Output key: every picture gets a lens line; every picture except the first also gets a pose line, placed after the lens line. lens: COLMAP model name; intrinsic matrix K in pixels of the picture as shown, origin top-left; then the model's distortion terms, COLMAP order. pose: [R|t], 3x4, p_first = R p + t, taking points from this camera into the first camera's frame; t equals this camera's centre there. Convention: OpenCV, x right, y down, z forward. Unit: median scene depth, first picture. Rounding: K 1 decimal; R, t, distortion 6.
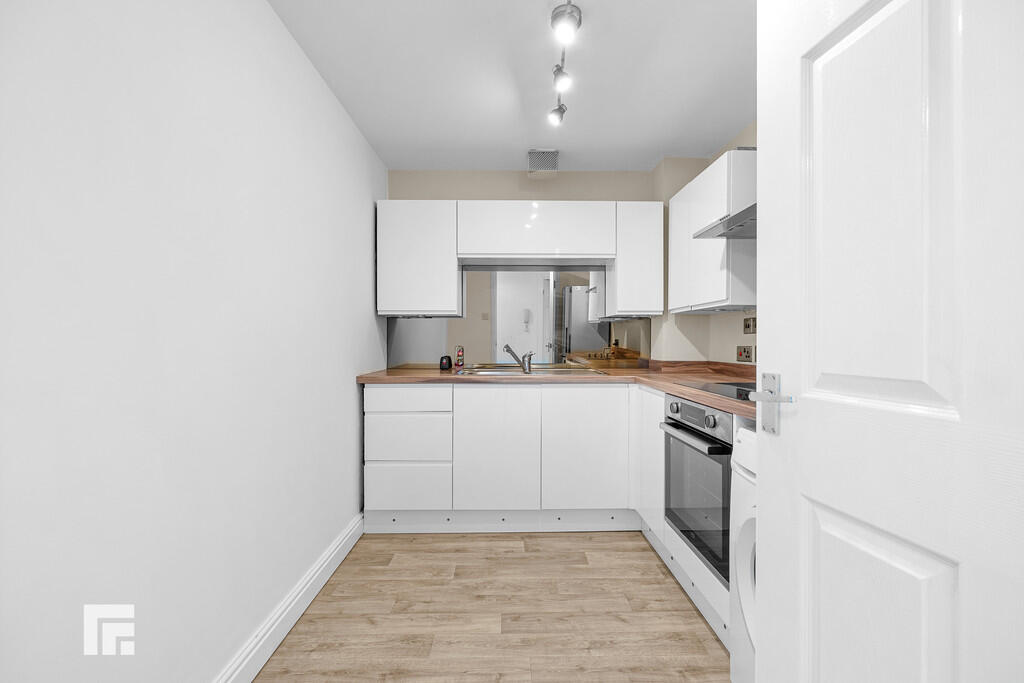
lens RADIAL K [[428.8, 0, 511.1], [0, 428.8, 346.5], [0, 0, 1]] dist [-0.011904, -0.000017]
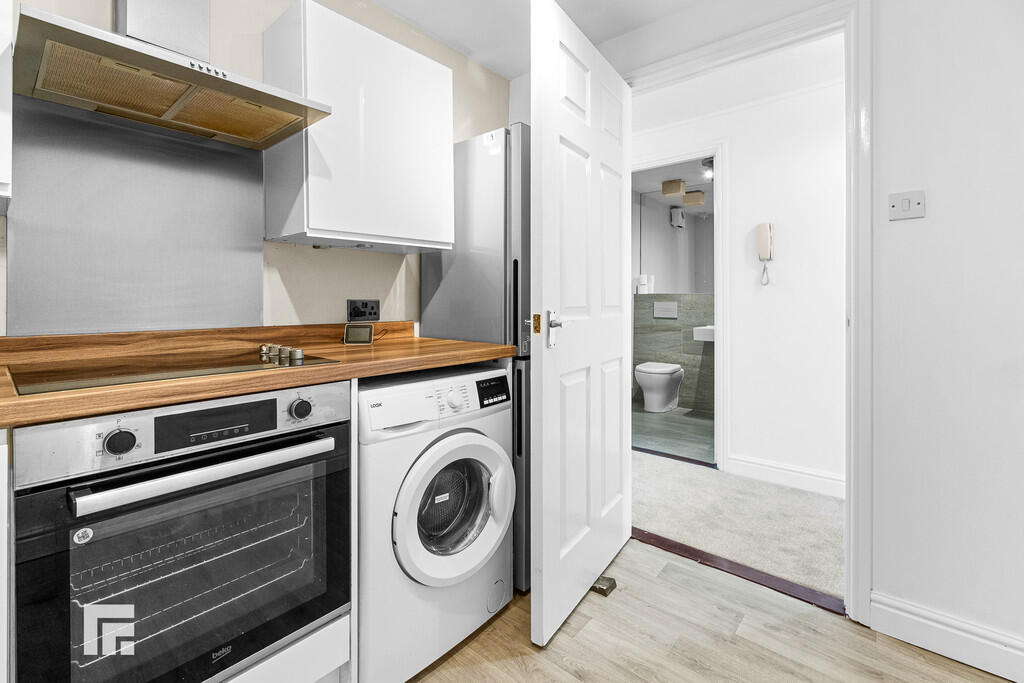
lens RADIAL K [[450.7, 0, 500.0], [0, 450.7, 302.9], [0, 0, 1]] dist [-0.001582, -0.000058]
pose [[-0.734231, -0.007290, 0.678861, -0.155350], [-0.006481, 0.999972, 0.003729, 0.000976], [-0.678869, -0.001662, -0.734258, 1.727690]]
